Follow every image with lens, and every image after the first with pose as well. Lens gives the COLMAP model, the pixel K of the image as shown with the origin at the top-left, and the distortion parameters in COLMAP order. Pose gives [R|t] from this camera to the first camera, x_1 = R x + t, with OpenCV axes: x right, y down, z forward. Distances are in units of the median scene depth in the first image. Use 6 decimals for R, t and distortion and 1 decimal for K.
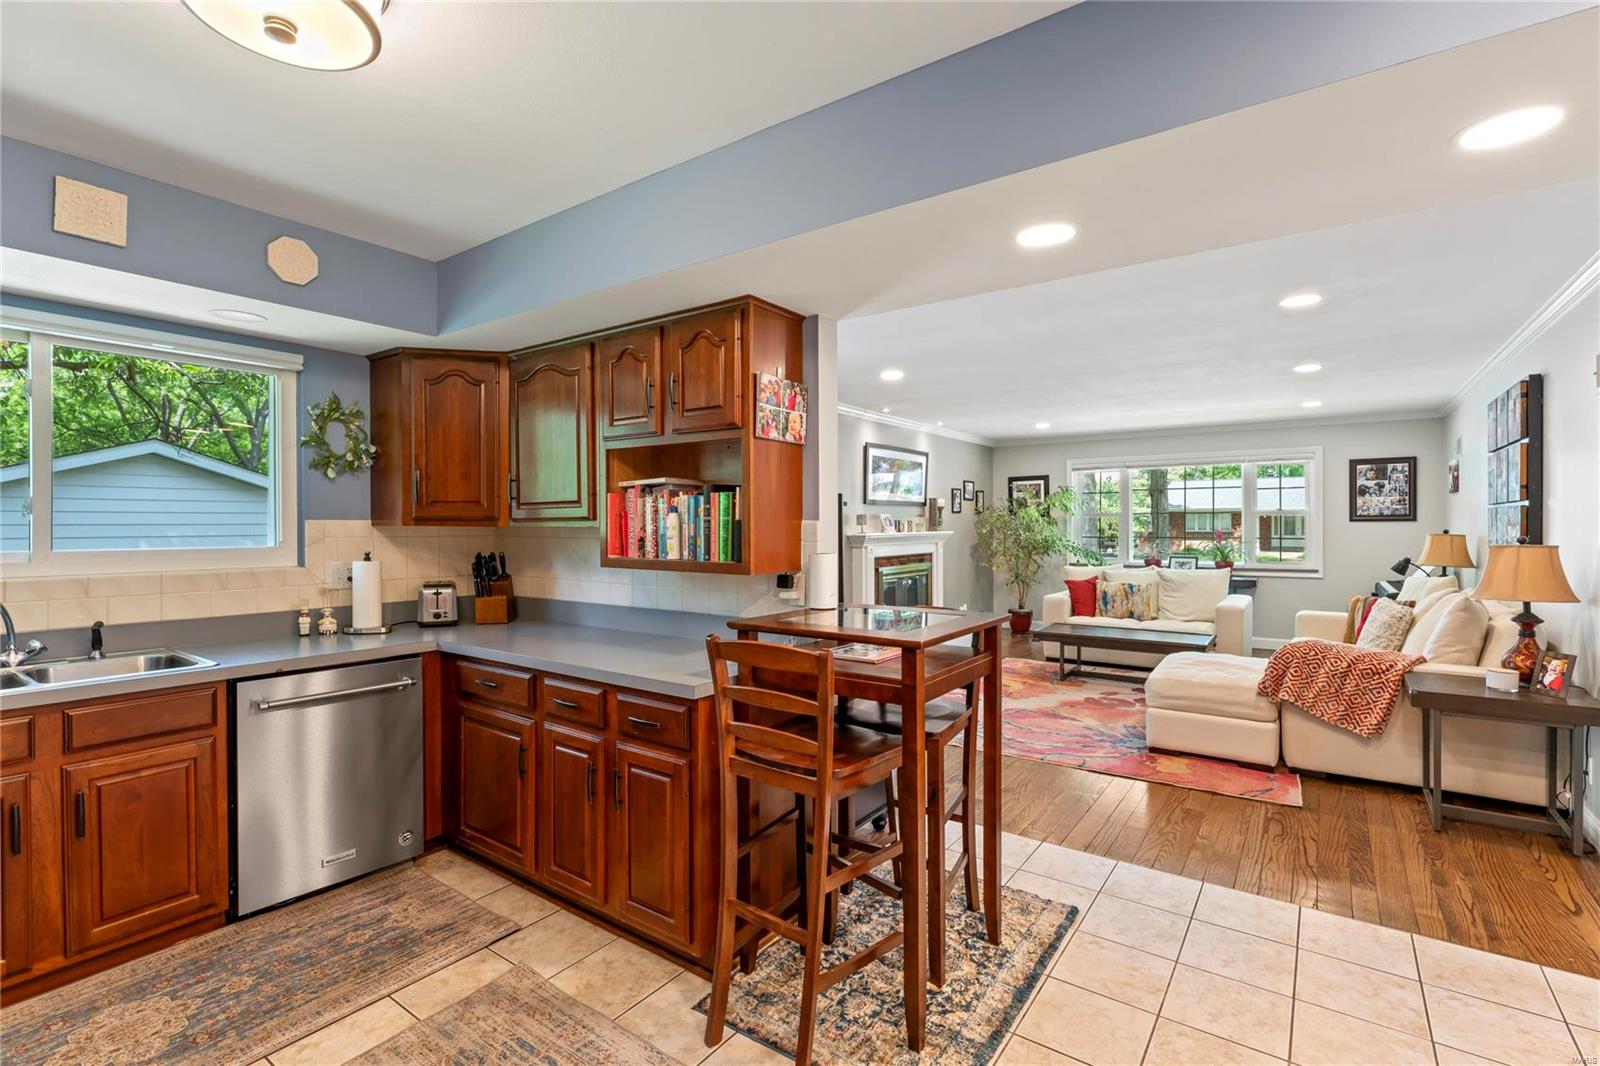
lens RADIAL K [[734.4, 0, 796.4], [0, 734.4, 525.6], [0, 0, 1]] dist [-0.002138, -0.000173]
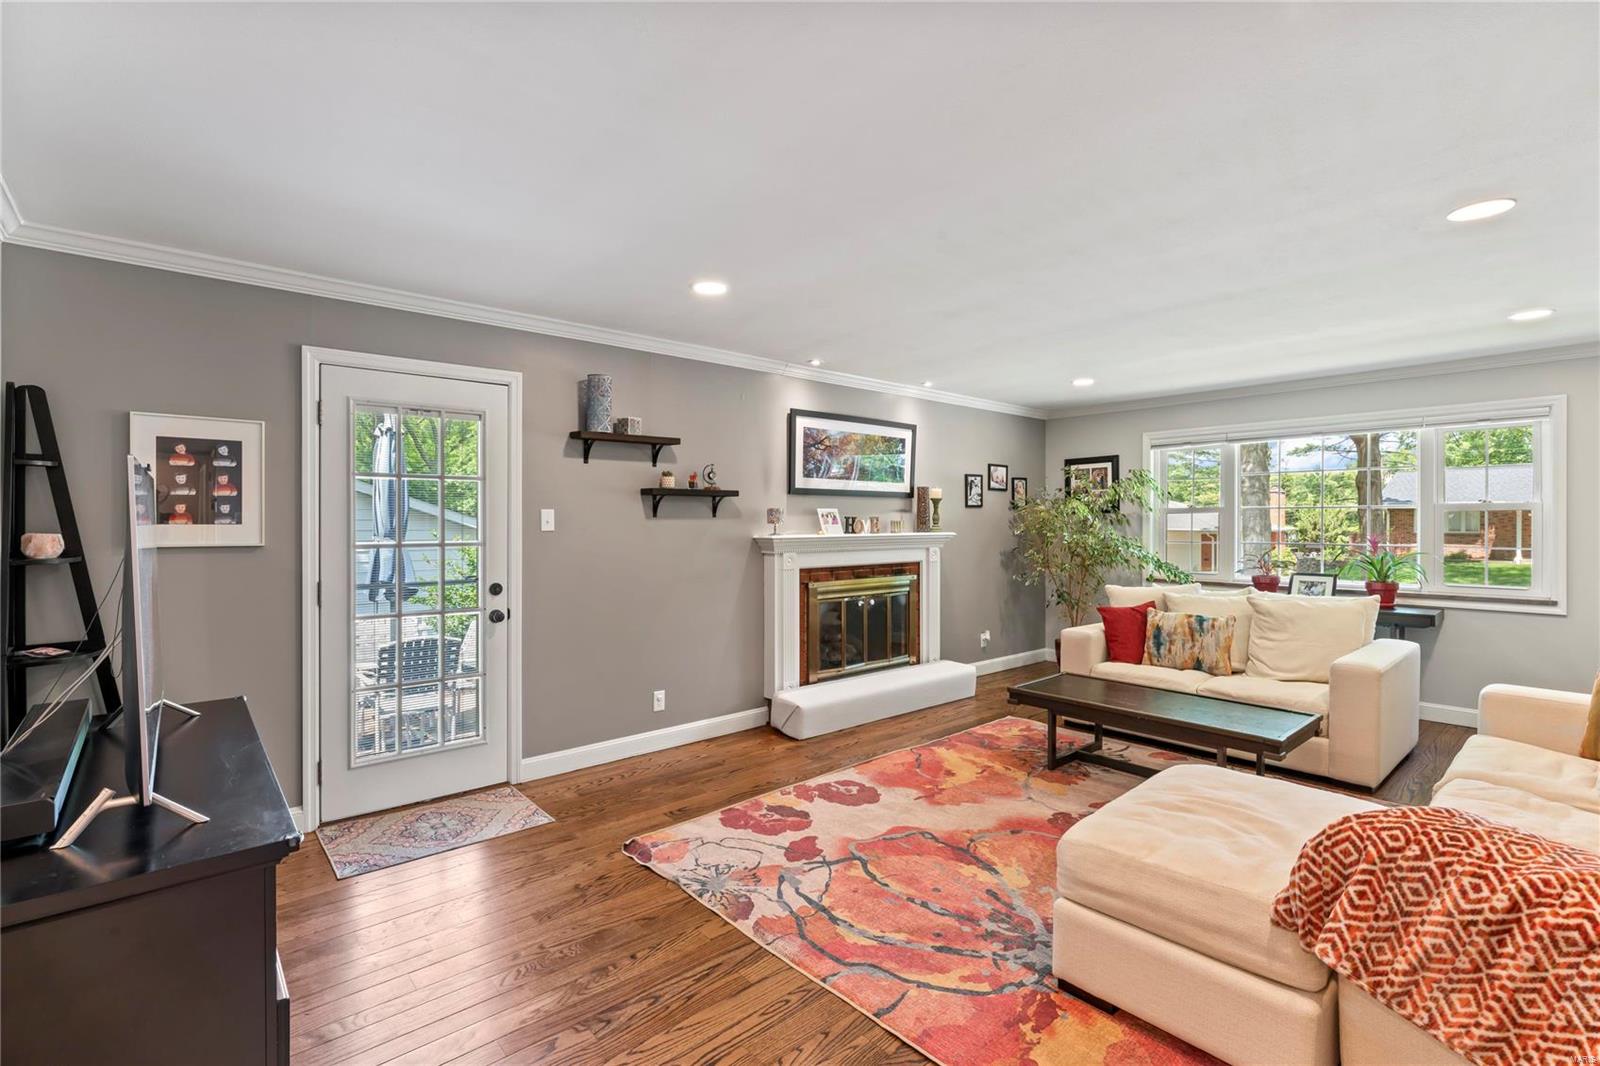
lens RADIAL K [[726.9, 0, 797.6], [0, 726.9, 523.5], [0, 0, 1]] dist [-0.001310, 0.000020]
pose [[0.973322, 0.004207, -0.229406, 0.264582], [-0.004068, 0.999991, 0.001076, -0.001510], [0.229409, -0.000114, 0.973330, 0.305244]]
